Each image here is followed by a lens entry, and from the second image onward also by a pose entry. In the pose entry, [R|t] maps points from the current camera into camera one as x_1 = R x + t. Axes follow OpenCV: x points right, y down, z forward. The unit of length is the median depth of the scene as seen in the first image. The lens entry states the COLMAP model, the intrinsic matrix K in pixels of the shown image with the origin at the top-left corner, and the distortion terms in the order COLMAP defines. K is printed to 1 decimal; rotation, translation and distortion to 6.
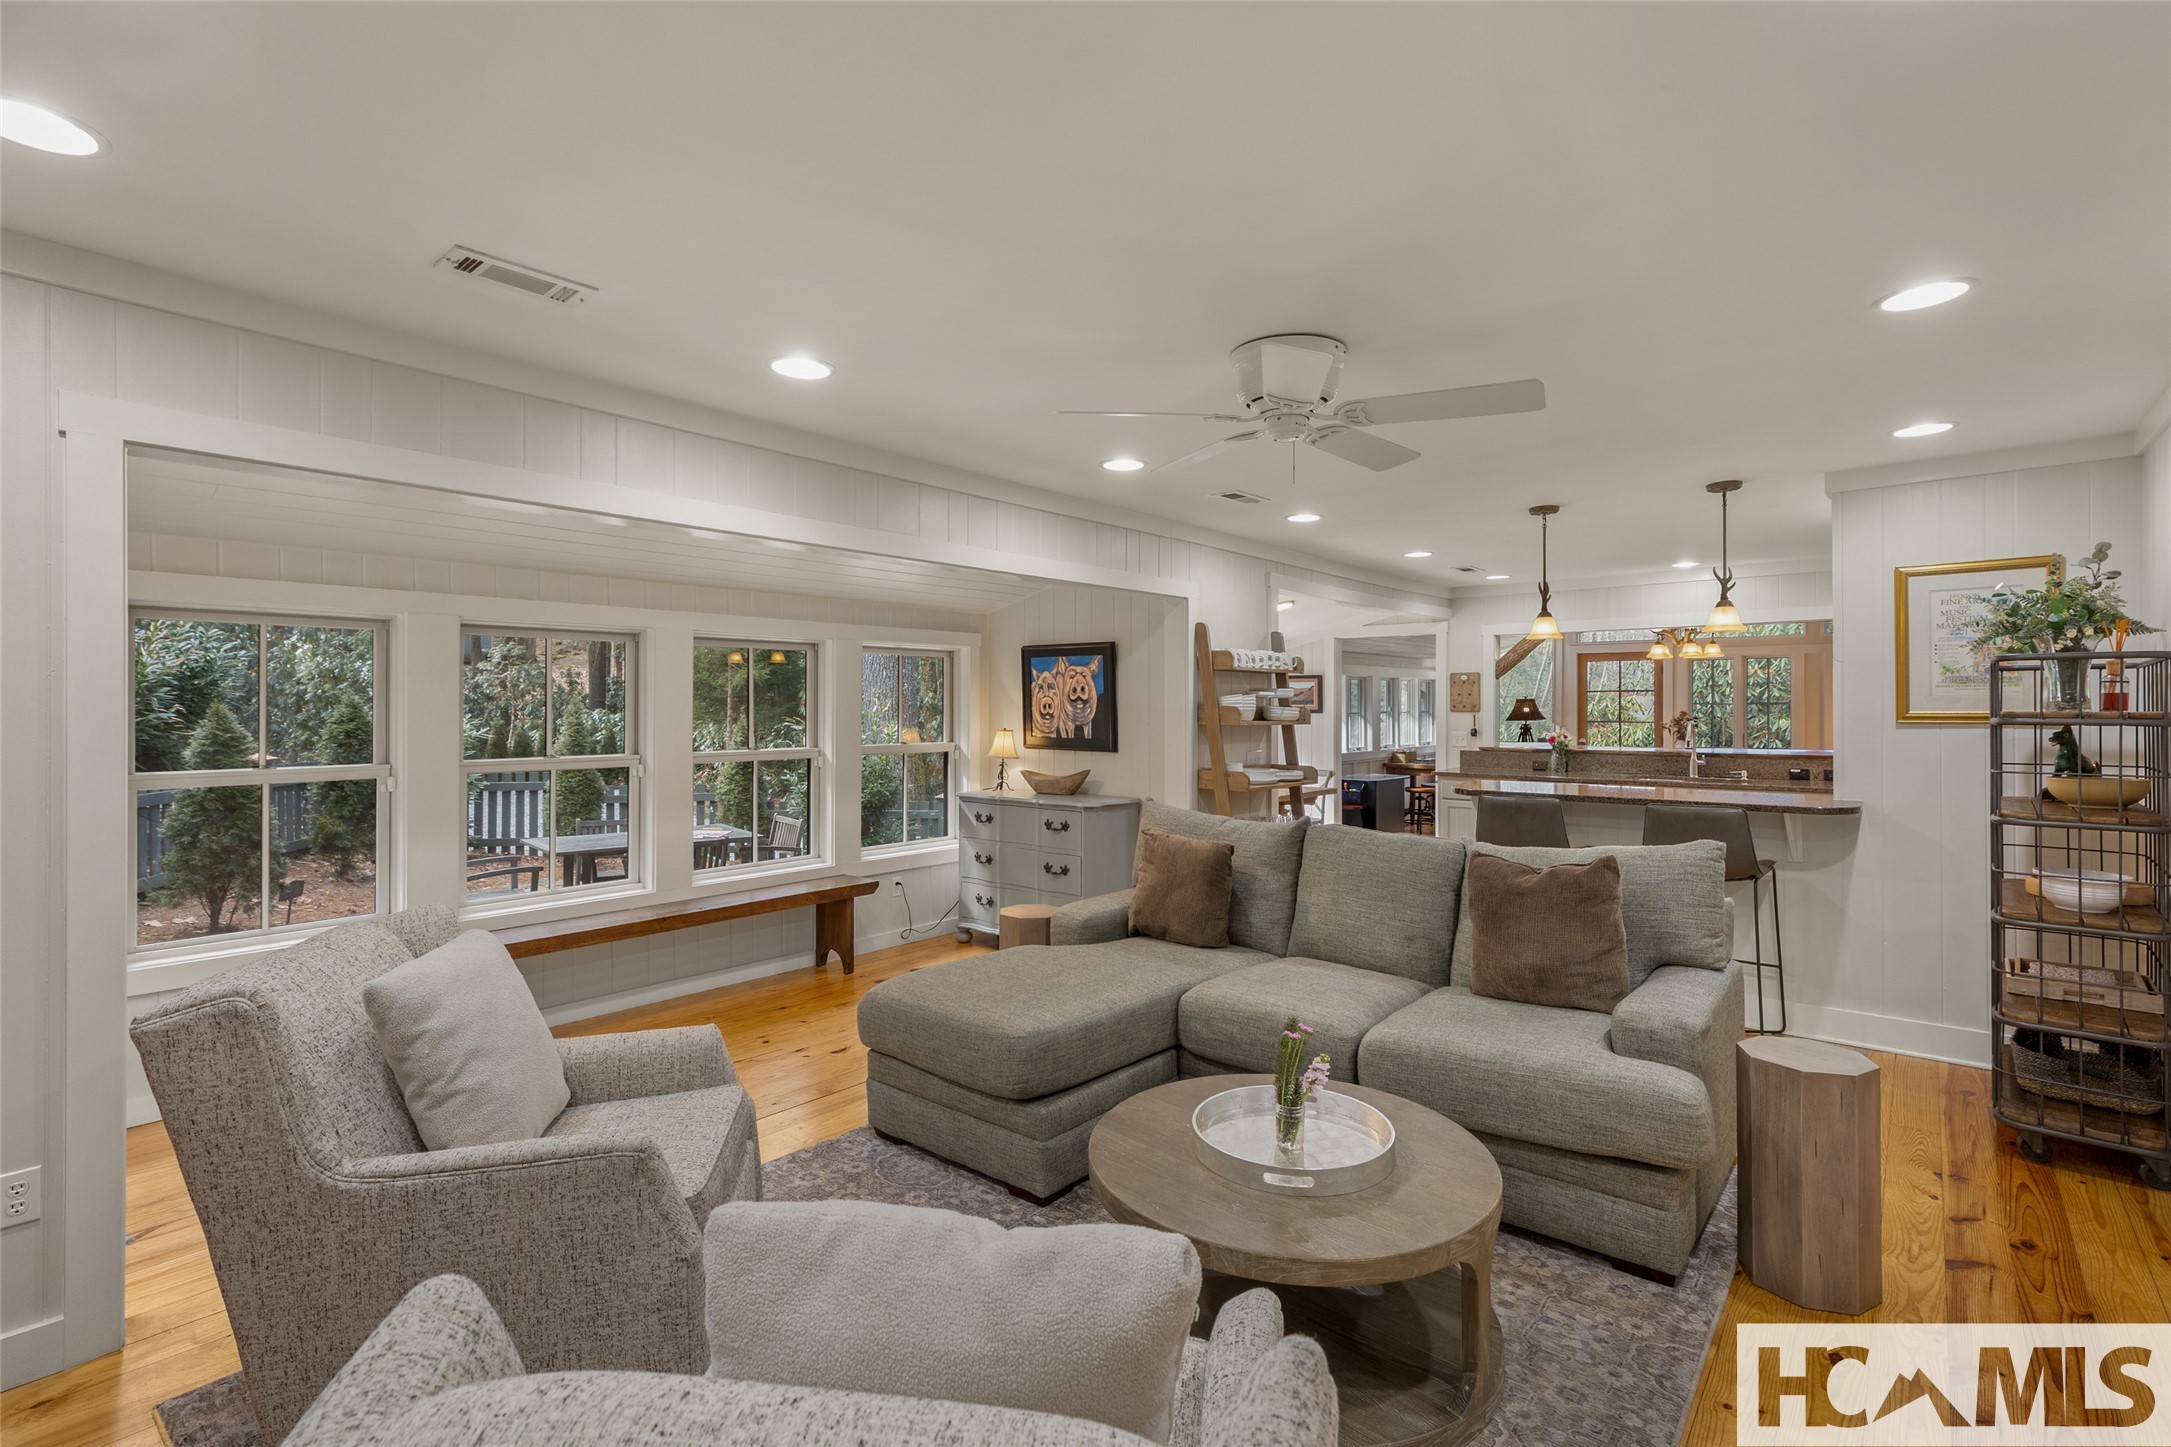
lens RADIAL K [[973.0, 0, 1091.4], [0, 973.0, 719.5], [0, 0, 1]] dist [0.003743, 0.000485]
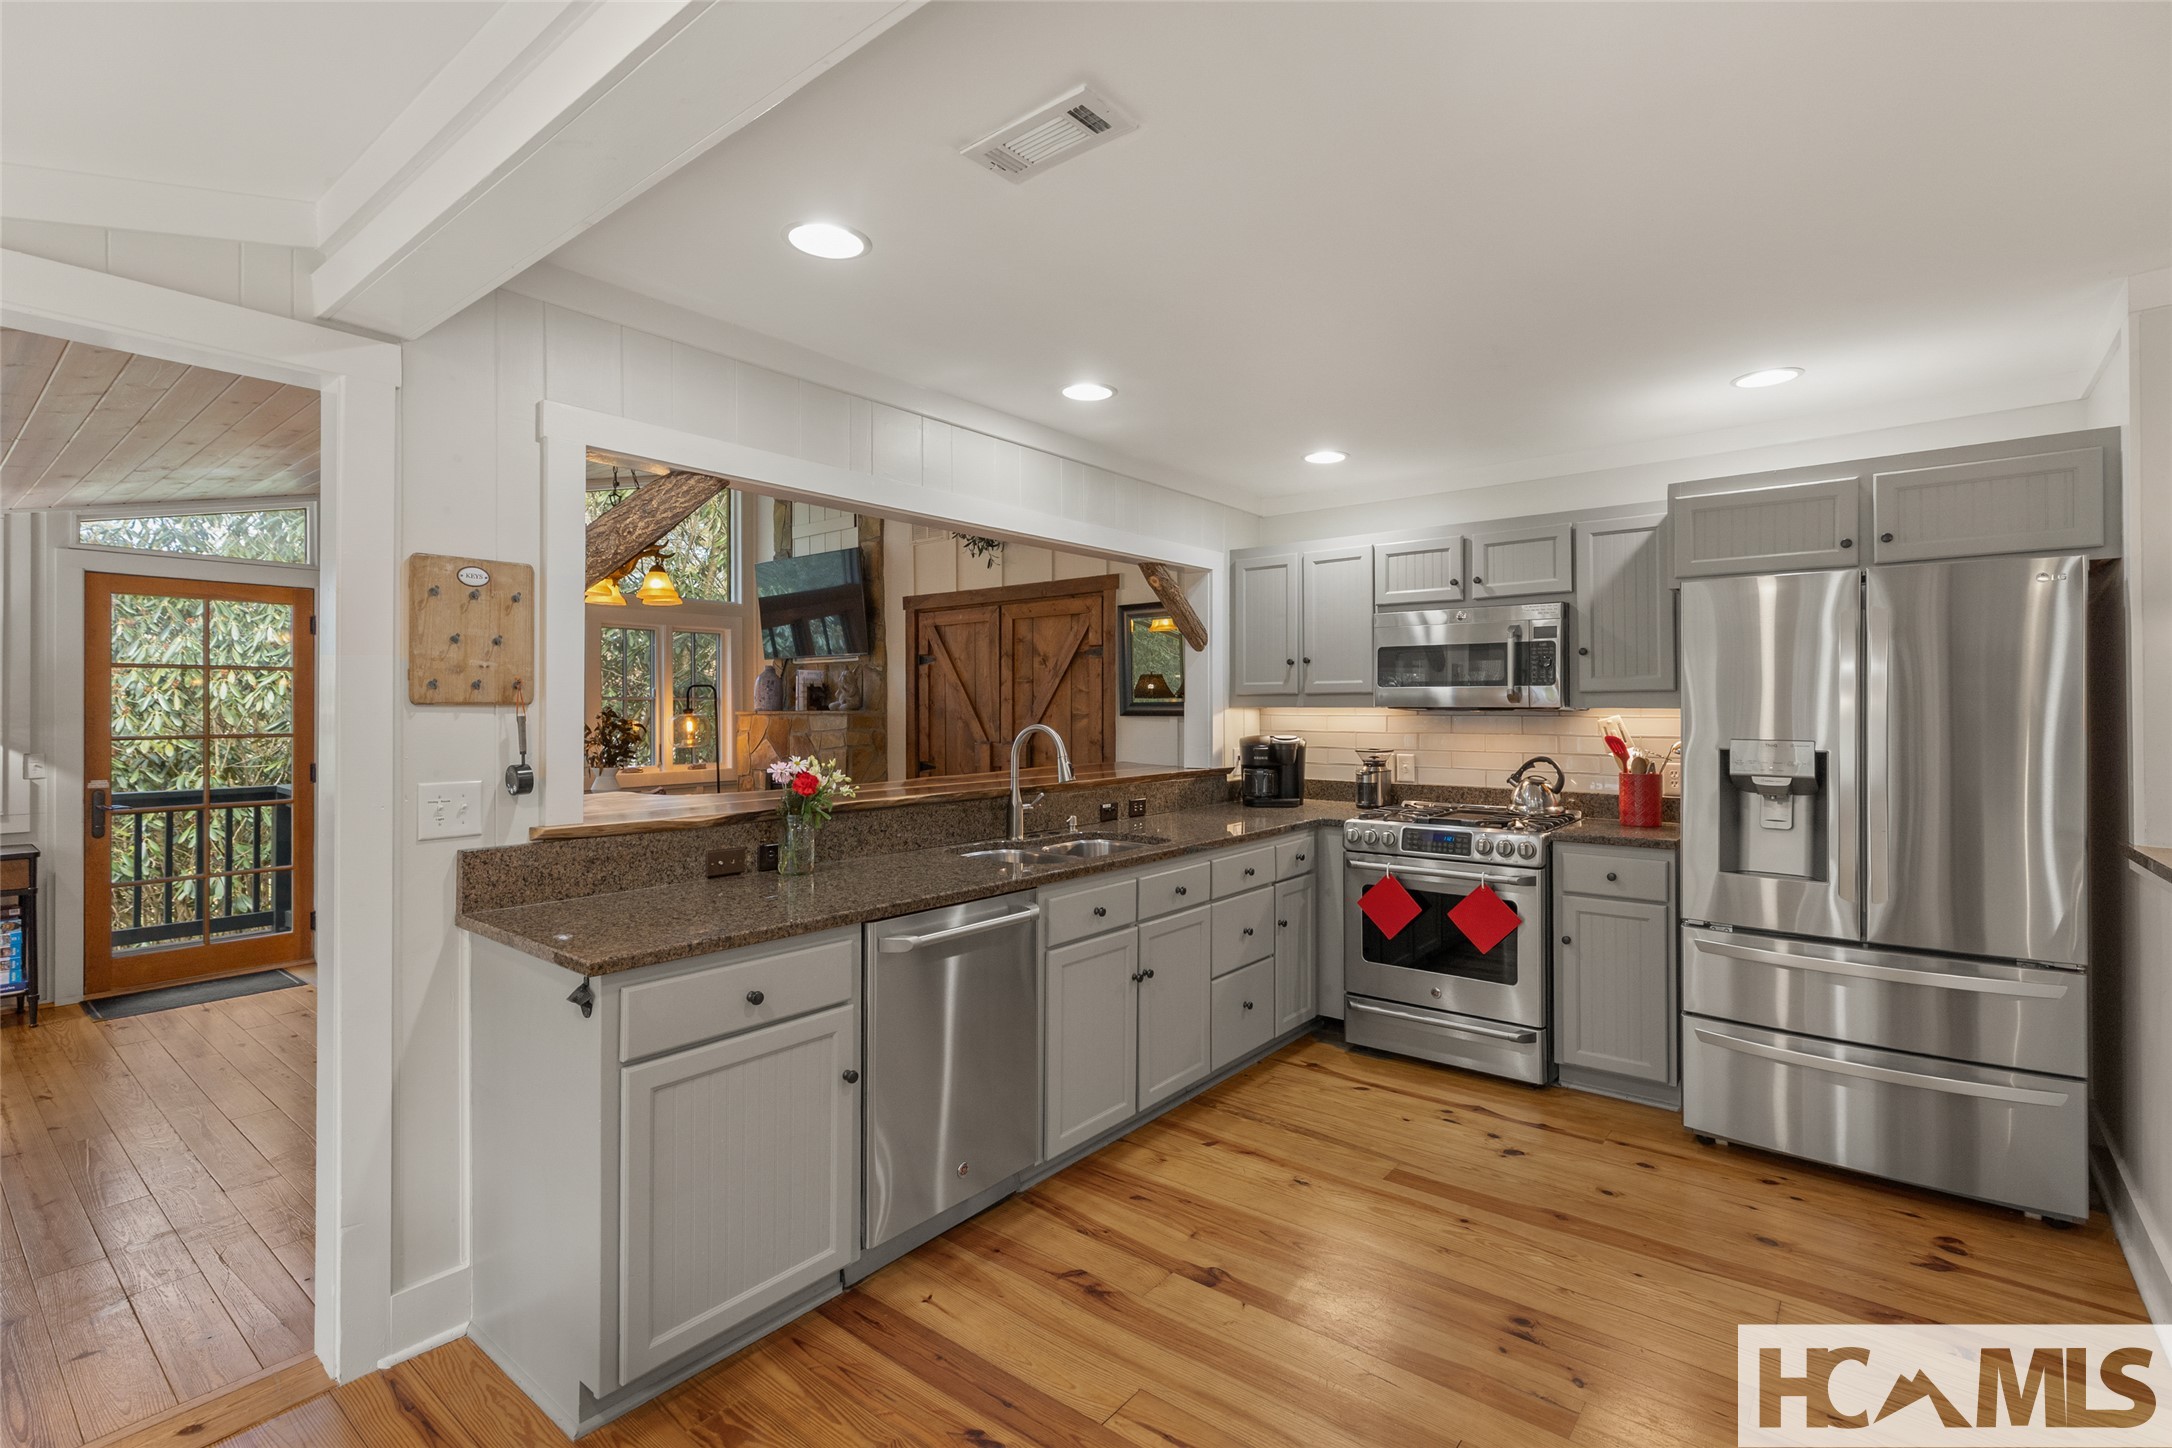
lens RADIAL K [[996.6, 0, 1095.0], [0, 996.6, 697.8], [0, 0, 1]] dist [0.003173, 0.000232]
pose [[-0.024016, 0.013241, 0.999624, 0.144724], [0.015672, 0.999794, -0.012867, -0.004936], [-0.999589, 0.015357, -0.024219, 1.150818]]
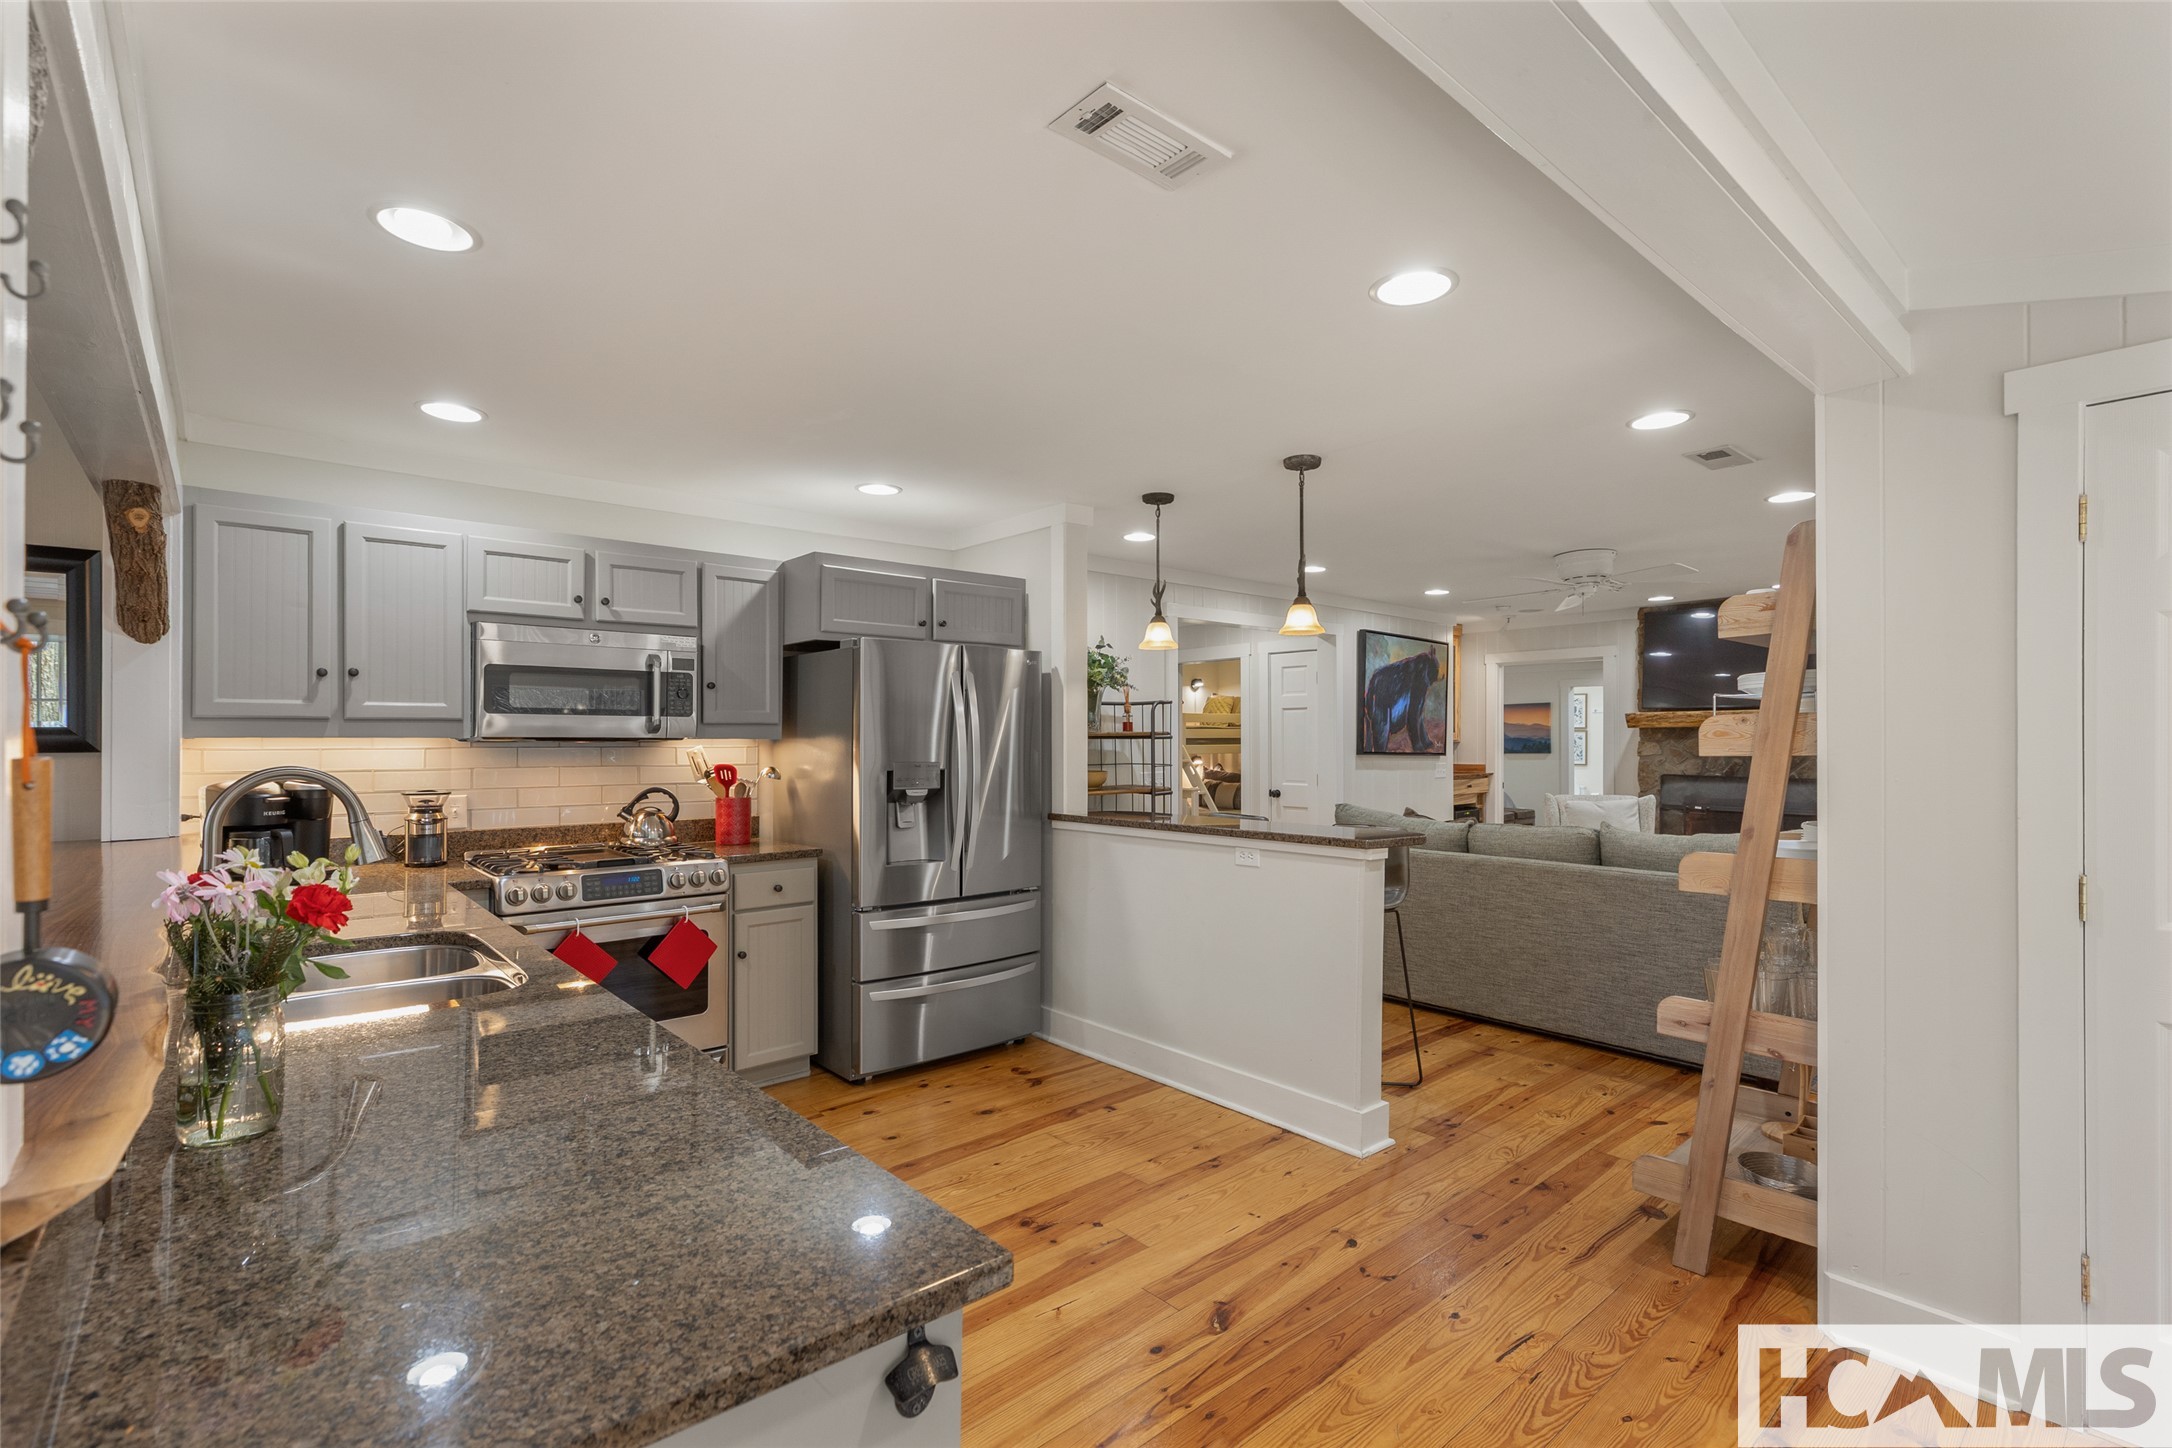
lens RADIAL K [[973.4, 0, 1091.9], [0, 973.4, 720.0], [0, 0, 1]] dist [0.003743, 0.000485]
pose [[-0.989281, 0.006414, 0.145886, 0.419552], [0.005479, 0.999962, -0.006810, -0.008403], [-0.145924, -0.005937, -0.989278, 1.440036]]
